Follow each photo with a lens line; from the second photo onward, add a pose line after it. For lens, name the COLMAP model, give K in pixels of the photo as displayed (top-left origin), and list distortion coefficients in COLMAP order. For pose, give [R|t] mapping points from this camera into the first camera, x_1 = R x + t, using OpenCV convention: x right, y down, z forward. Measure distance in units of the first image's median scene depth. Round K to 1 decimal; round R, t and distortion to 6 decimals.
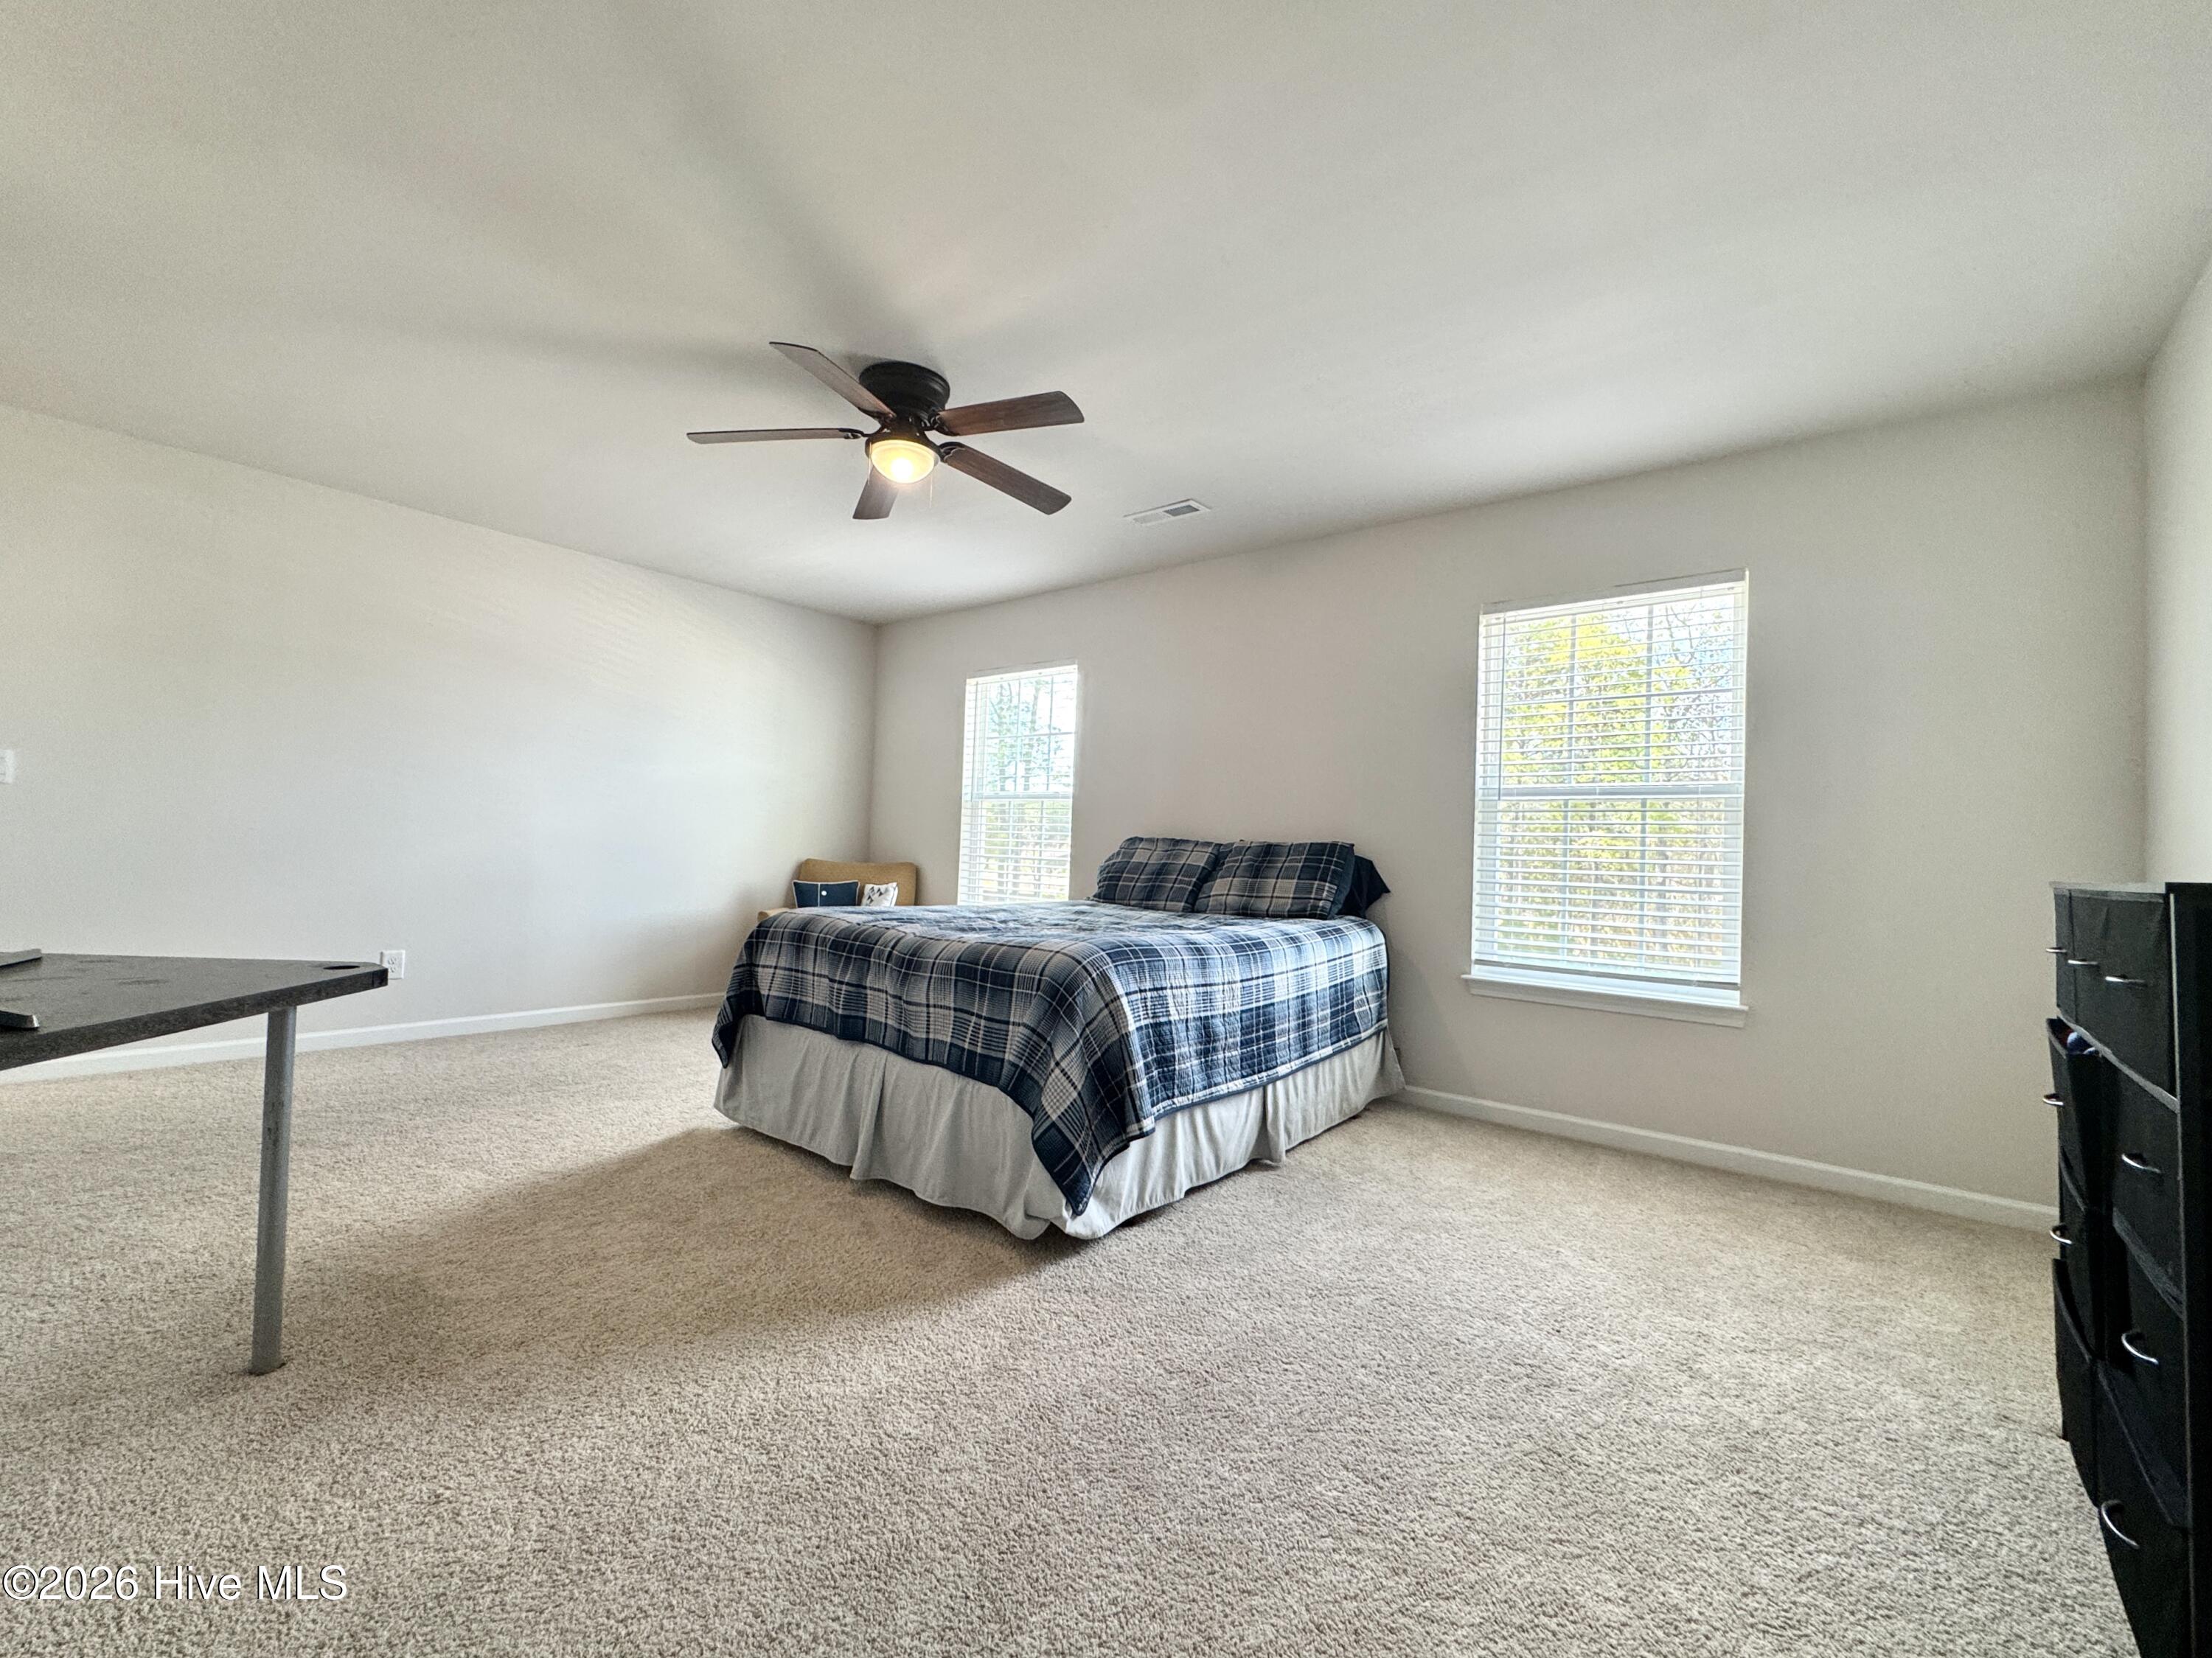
lens RADIAL K [[883.6, 0, 1103.9], [0, 883.6, 824.5], [0, 0, 1]] dist [-0.002636, -0.000615]
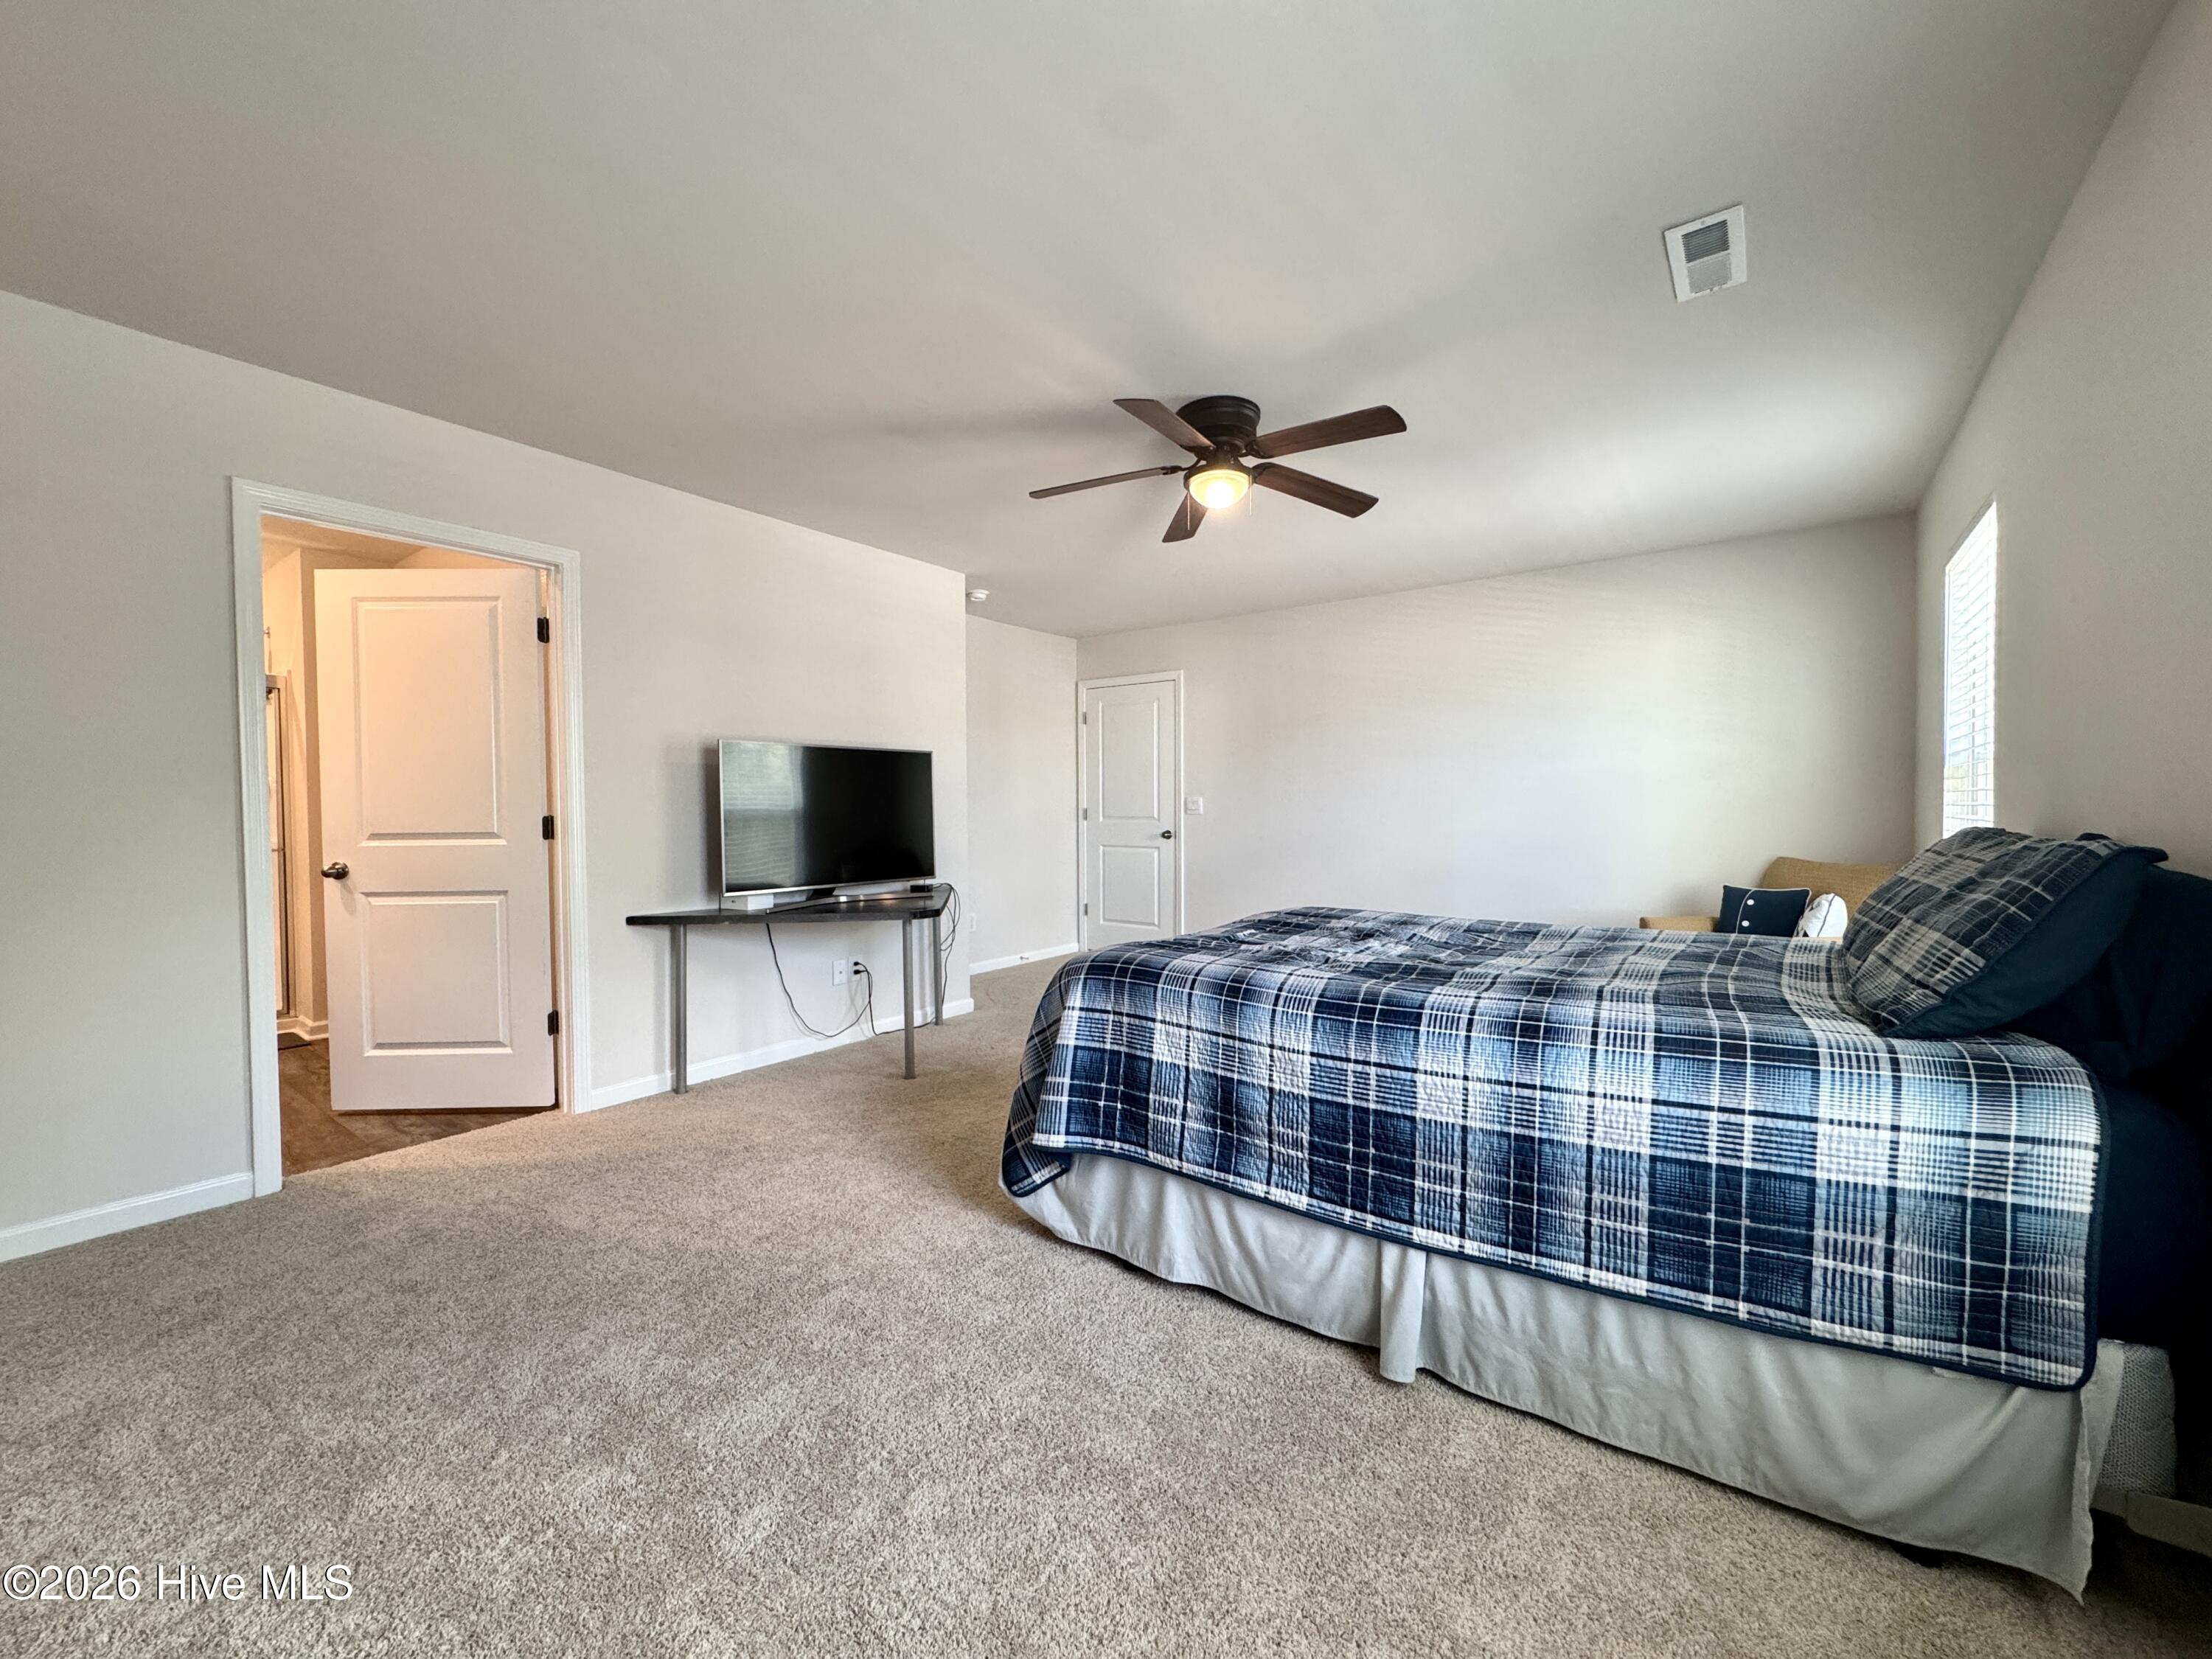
lens RADIAL K [[883.7, 0, 1103.9], [0, 883.7, 825.0], [0, 0, 1]] dist [-0.002636, -0.000615]
pose [[0.103275, -0.007349, -0.994626, 0.825619], [0.024446, 0.999689, -0.004848, 0.001721], [0.994352, -0.023813, 0.103423, 0.789762]]
